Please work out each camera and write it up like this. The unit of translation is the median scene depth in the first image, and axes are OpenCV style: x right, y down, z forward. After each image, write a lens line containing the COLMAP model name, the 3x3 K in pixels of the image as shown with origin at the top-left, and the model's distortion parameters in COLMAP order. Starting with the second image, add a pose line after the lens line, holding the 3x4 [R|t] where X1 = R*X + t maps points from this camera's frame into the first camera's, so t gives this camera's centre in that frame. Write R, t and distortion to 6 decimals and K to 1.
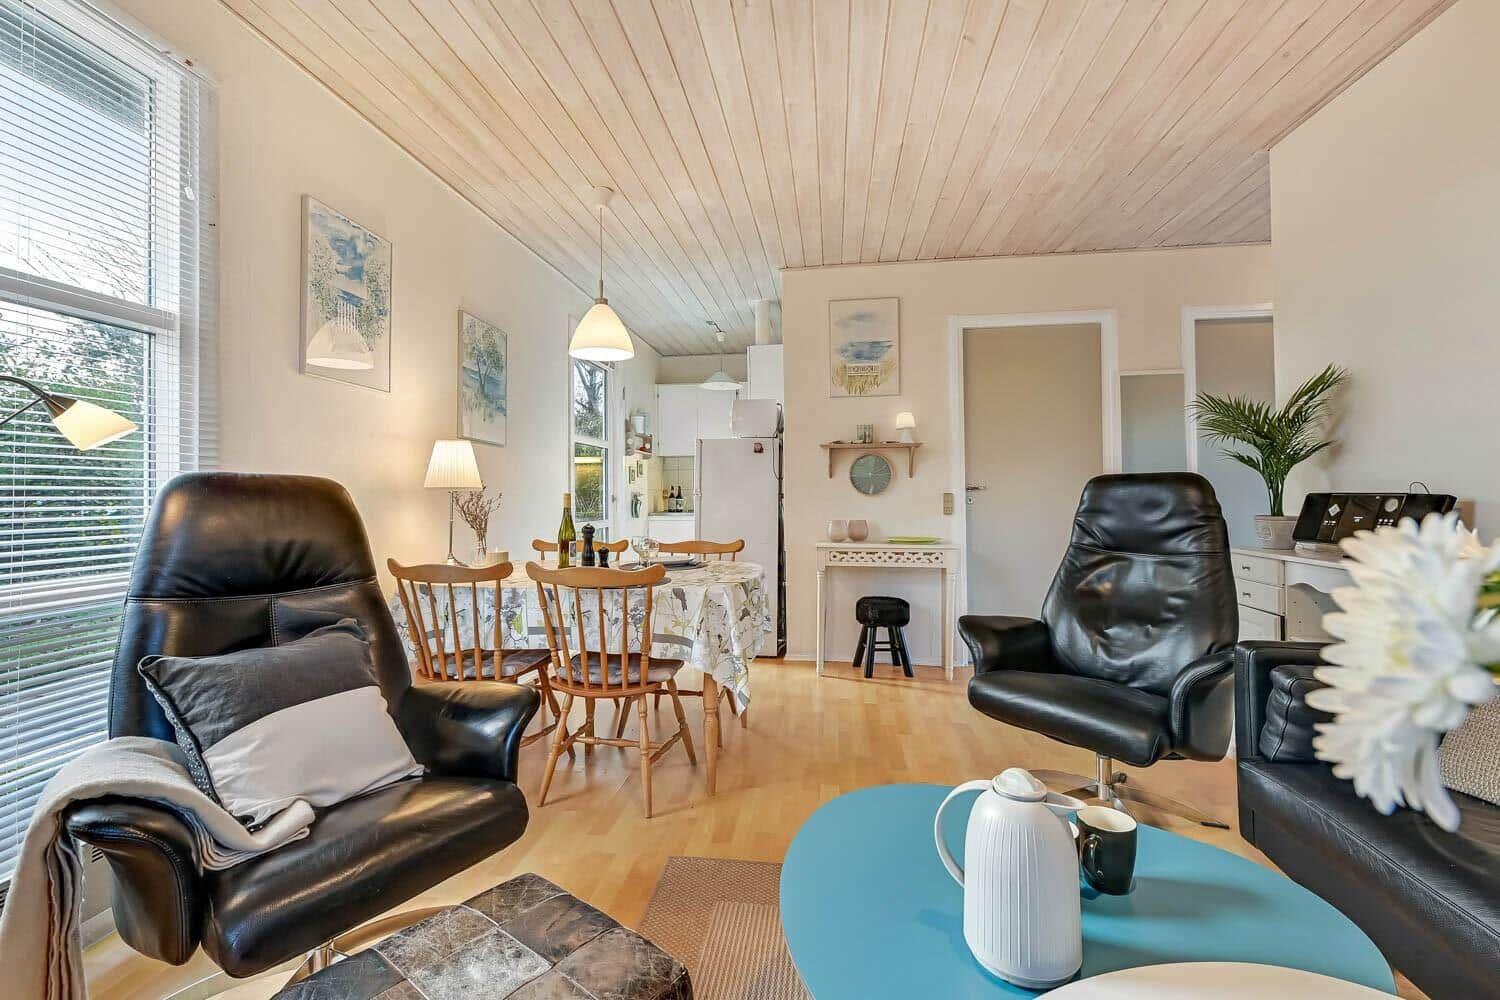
lens RADIAL K [[649.2, 0, 744.6], [0, 649.2, 496.6], [0, 0, 1]] dist [-0.000309, -0.000300]
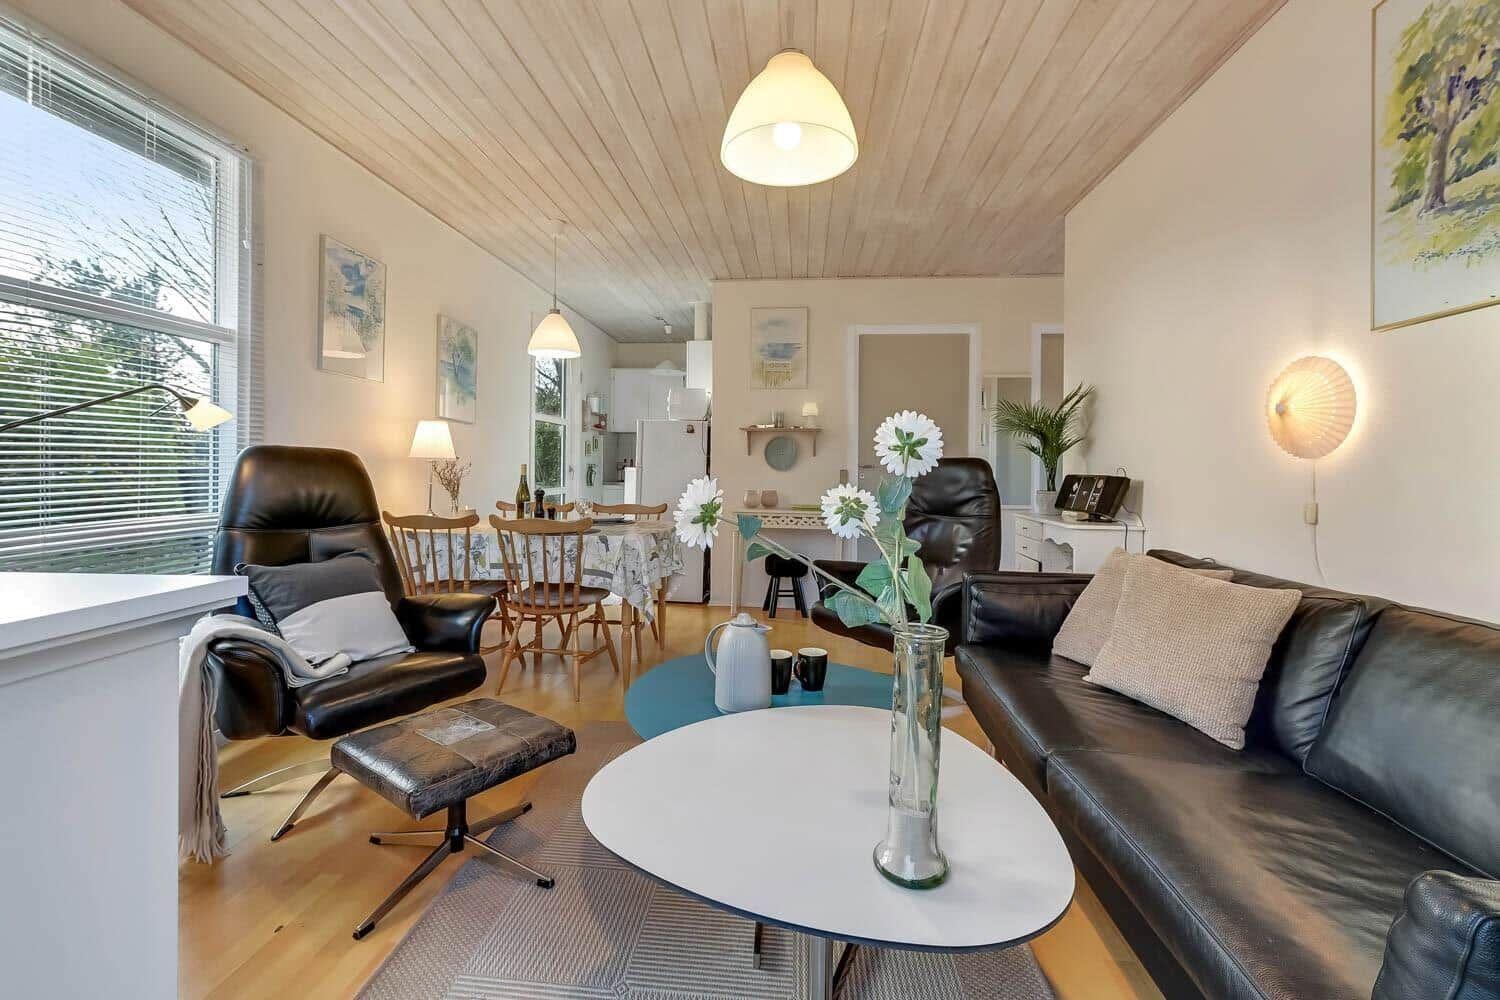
lens RADIAL K [[636.5, 0, 745.3], [0, 636.5, 477.9], [0, 0, 1]] dist [0.000506, 0.000232]
pose [[0.998604, 0.018302, 0.049552, 0.122472], [-0.018871, 0.999761, 0.011043, -0.000163], [-0.049338, -0.011963, 0.998710, -0.331228]]
